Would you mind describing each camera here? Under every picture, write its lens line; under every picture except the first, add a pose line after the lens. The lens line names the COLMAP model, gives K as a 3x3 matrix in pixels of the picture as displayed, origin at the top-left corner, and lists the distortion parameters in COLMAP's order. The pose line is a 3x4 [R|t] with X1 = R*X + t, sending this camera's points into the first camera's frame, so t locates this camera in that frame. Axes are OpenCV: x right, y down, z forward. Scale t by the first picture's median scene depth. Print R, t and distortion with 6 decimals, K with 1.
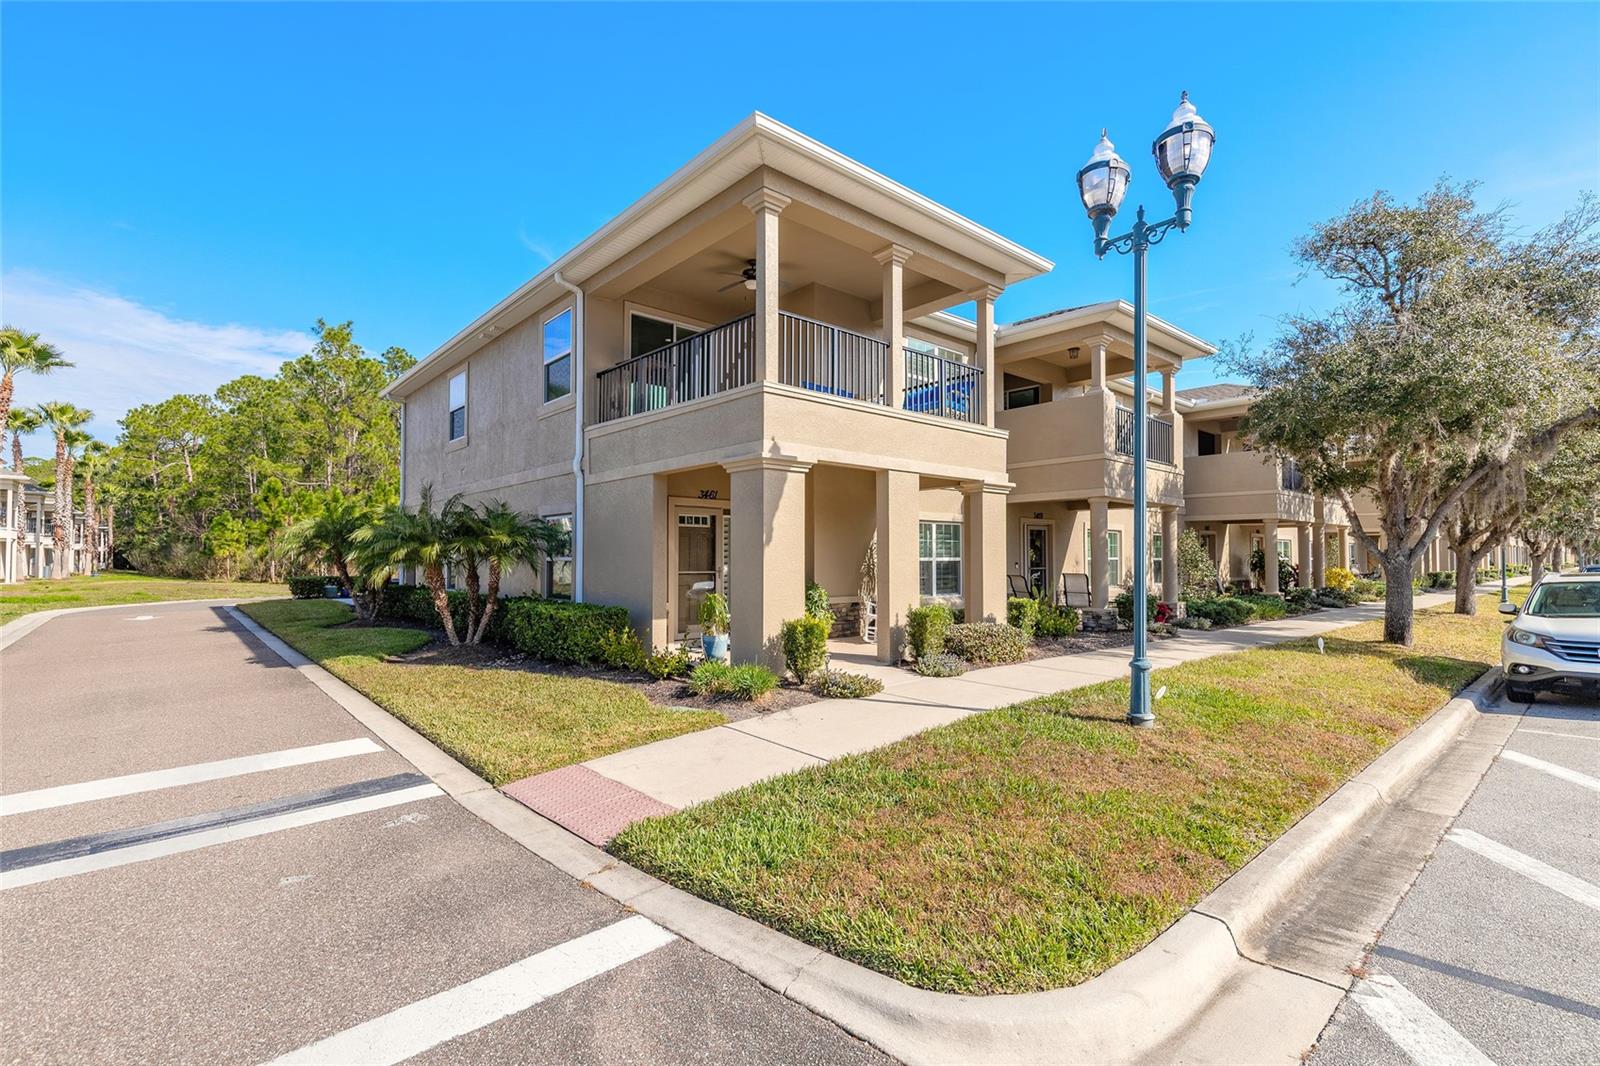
lens RADIAL K [[719.0, 0, 804.6], [0, 719.0, 537.9], [0, 0, 1]] dist [0.004986, -0.001095]
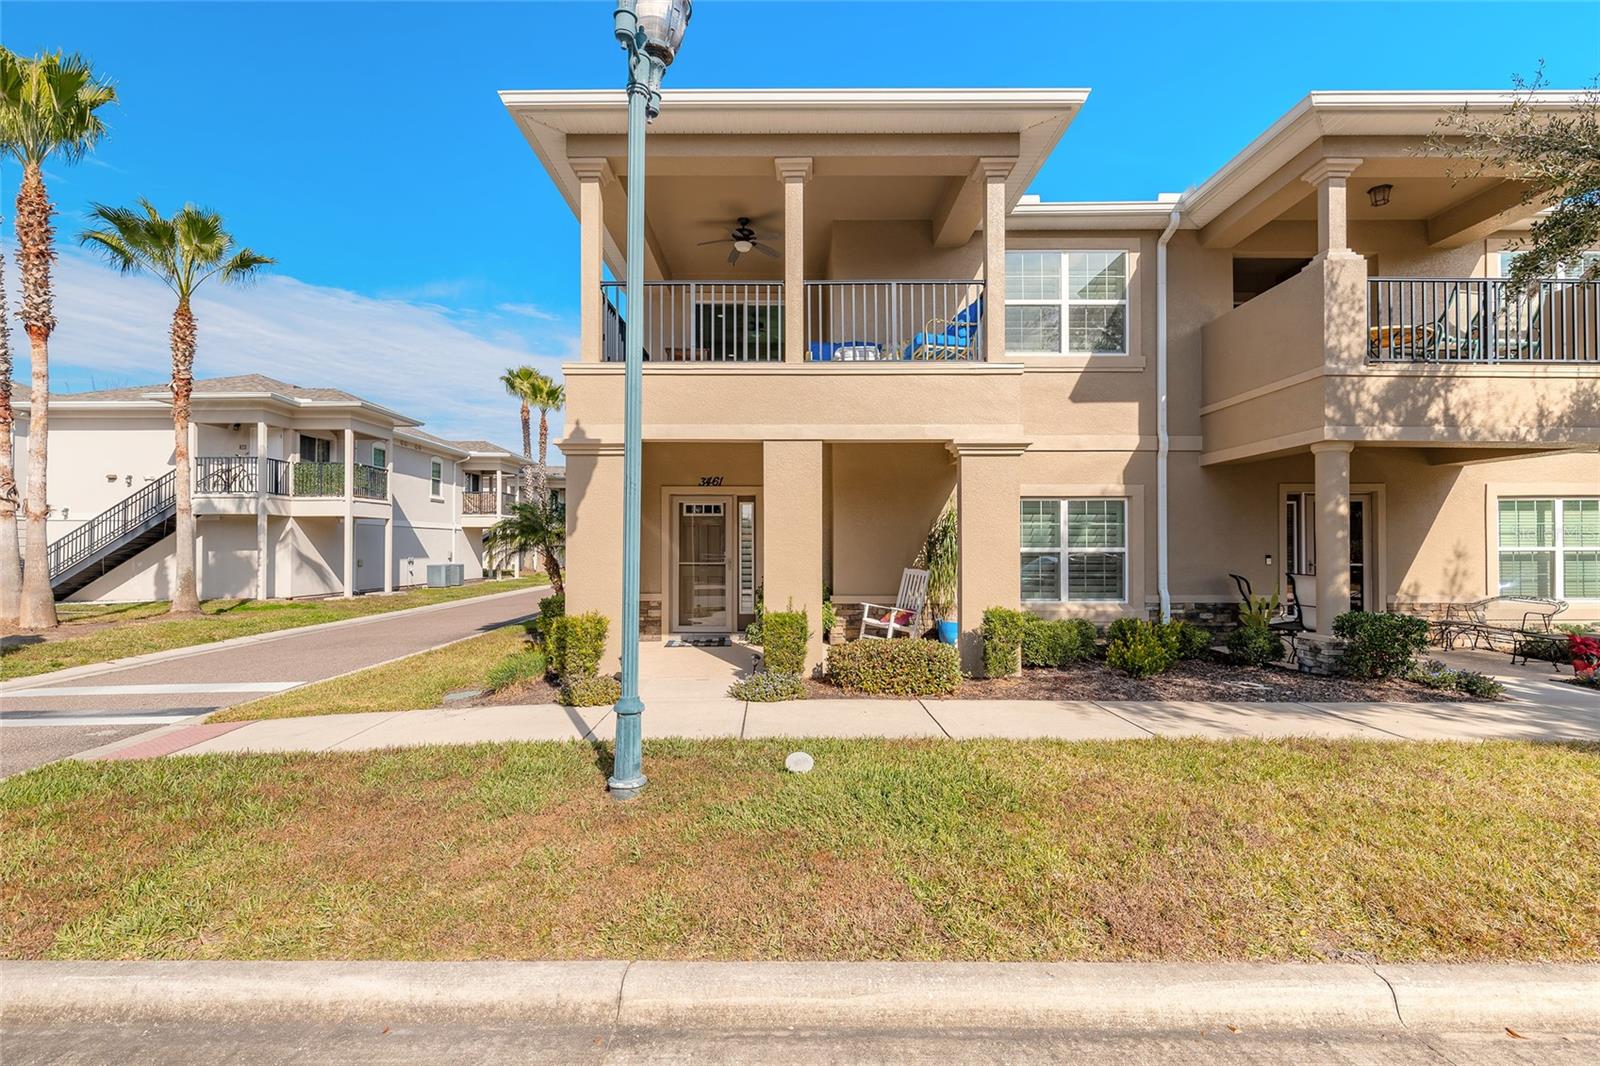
lens RADIAL K [[748.4, 0, 785.5], [0, 748.4, 537.2], [0, 0, 1]] dist [-0.002832, -0.000101]
pose [[0.746290, -0.009308, -0.665556, 0.579659], [0.019349, 0.999783, 0.007714, 0.007178], [0.665340, -0.018634, 0.746308, 0.314926]]
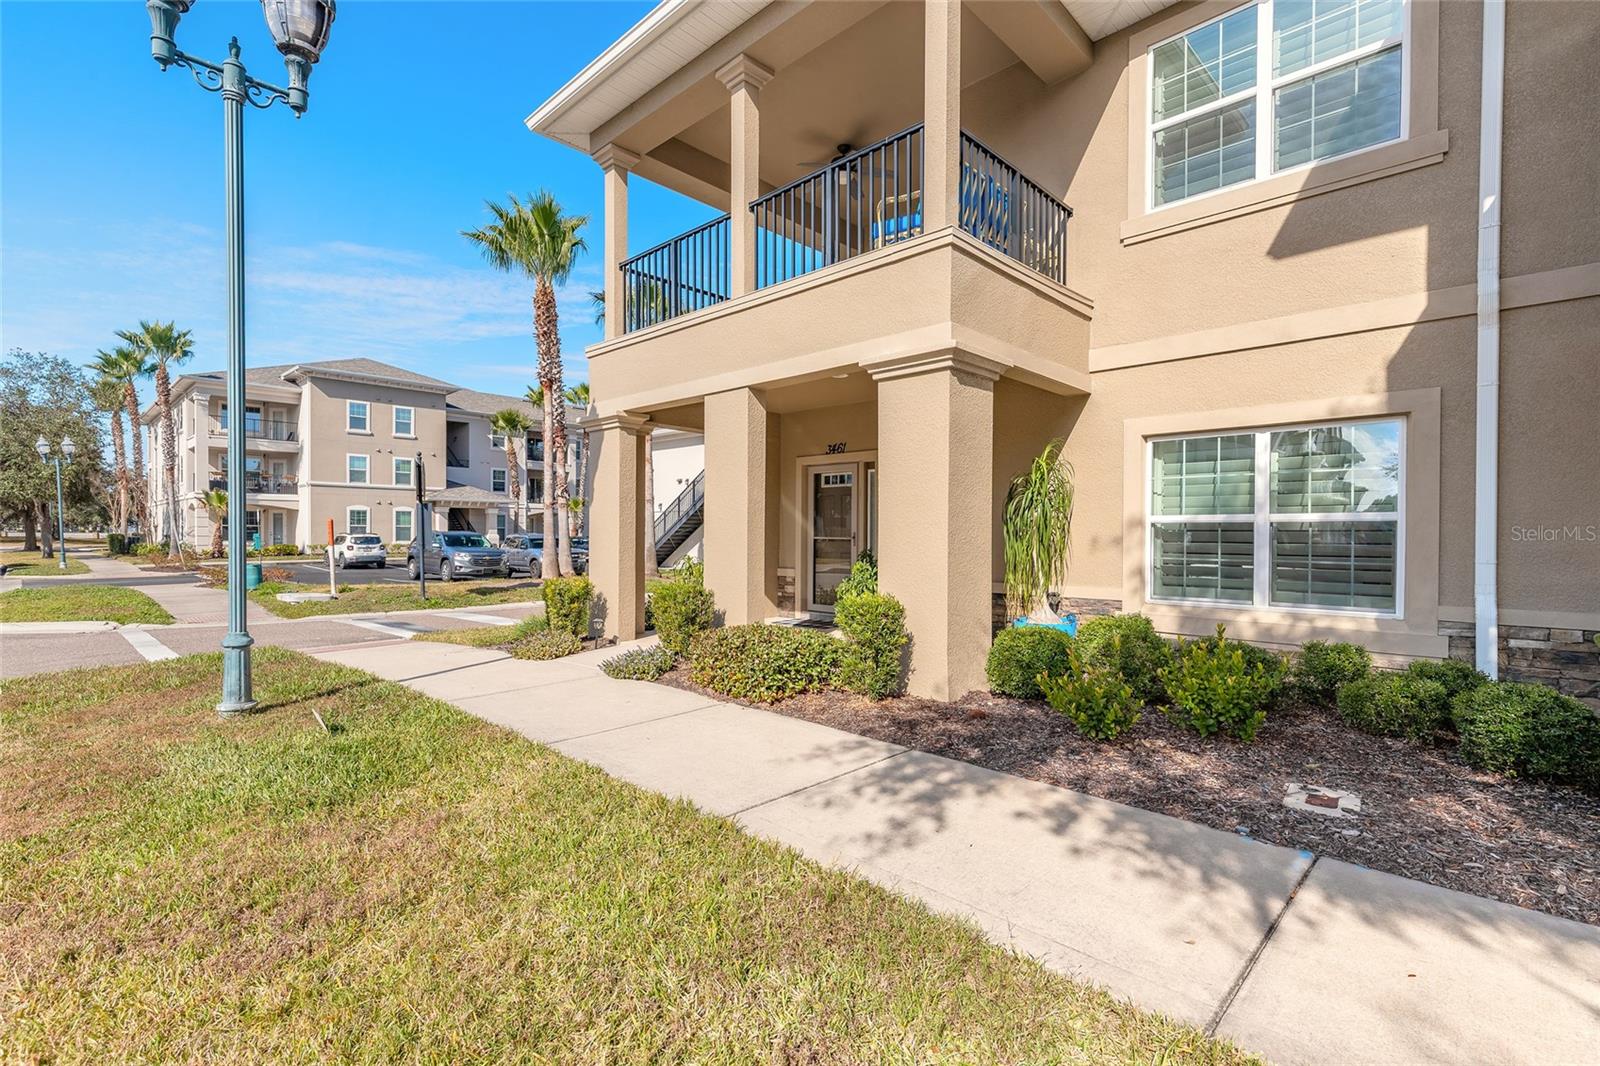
lens RADIAL K [[719.0, 0, 809.2], [0, 719.0, 537.9], [0, 0, 1]] dist [0.004986, -0.001095]
pose [[0.088808, 0.005604, -0.996033, 0.710368], [0.025449, 0.999645, 0.007893, 0.038668], [0.995724, -0.026049, 0.088633, 0.860110]]
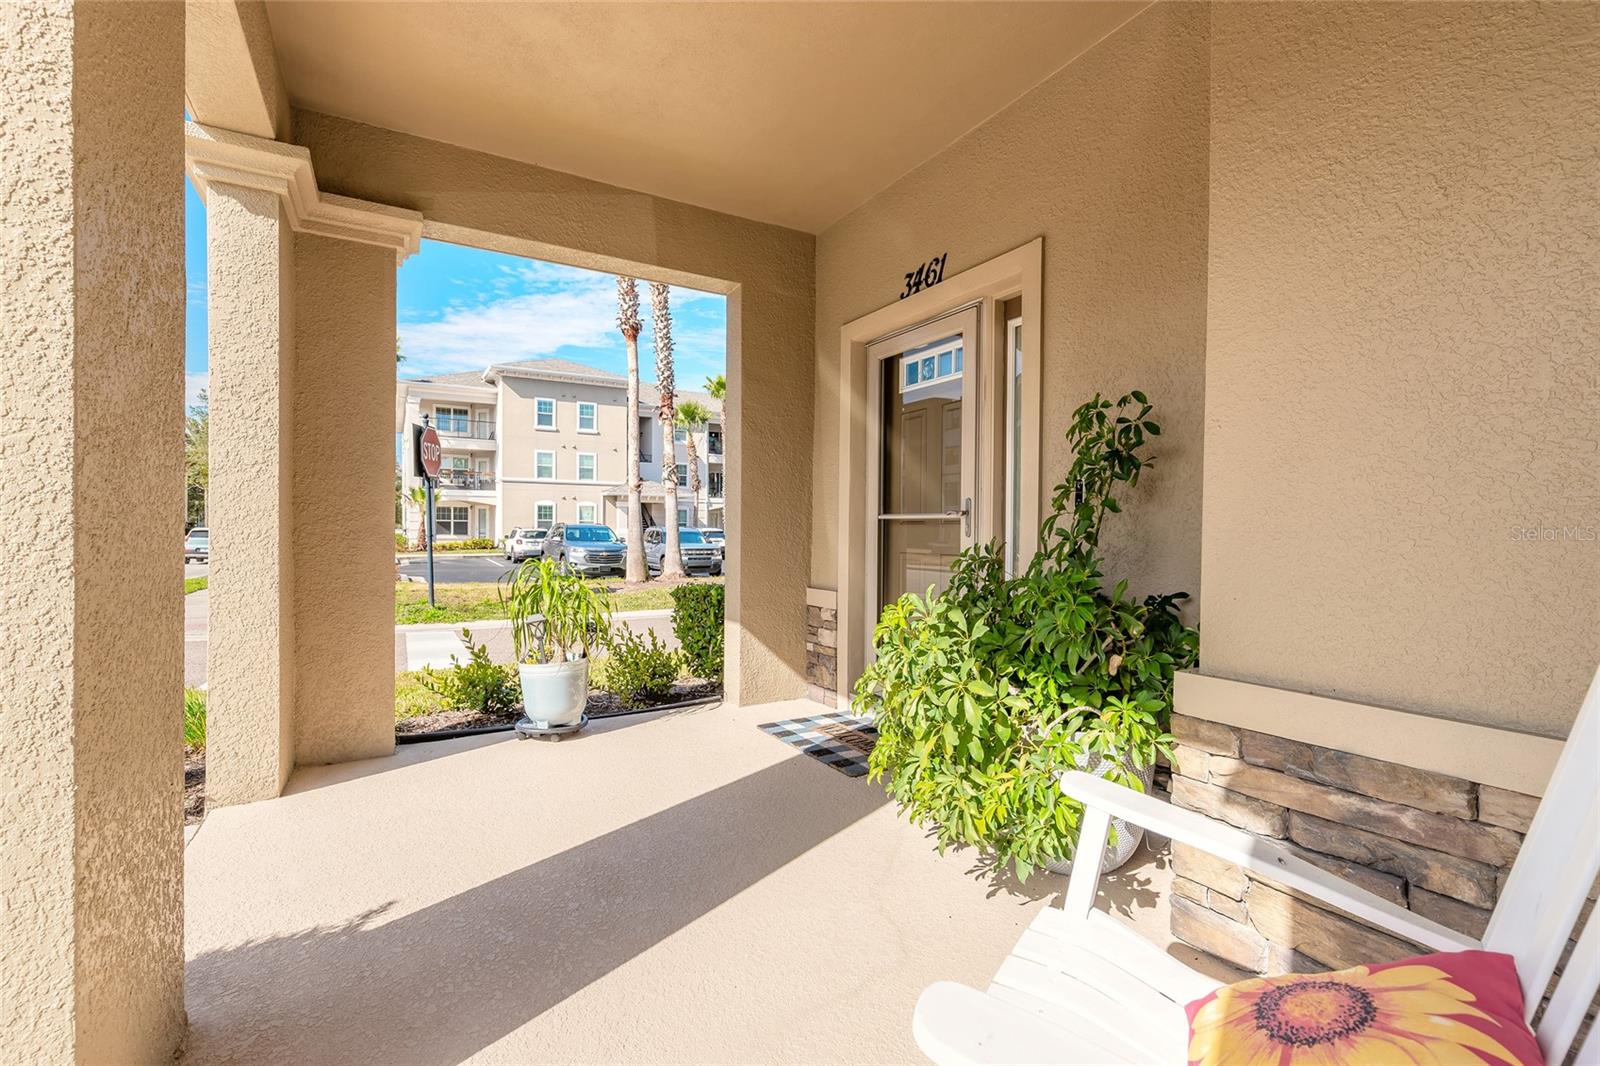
lens RADIAL K [[719.0, 0, 805.3], [0, 719.0, 530.2], [0, 0, 1]] dist [0.004986, -0.001095]
pose [[-0.198761, -0.000960, -0.980048, 0.192919], [0.023858, 0.999698, -0.005818, 0.053725], [0.979758, -0.024538, -0.198678, 0.978547]]
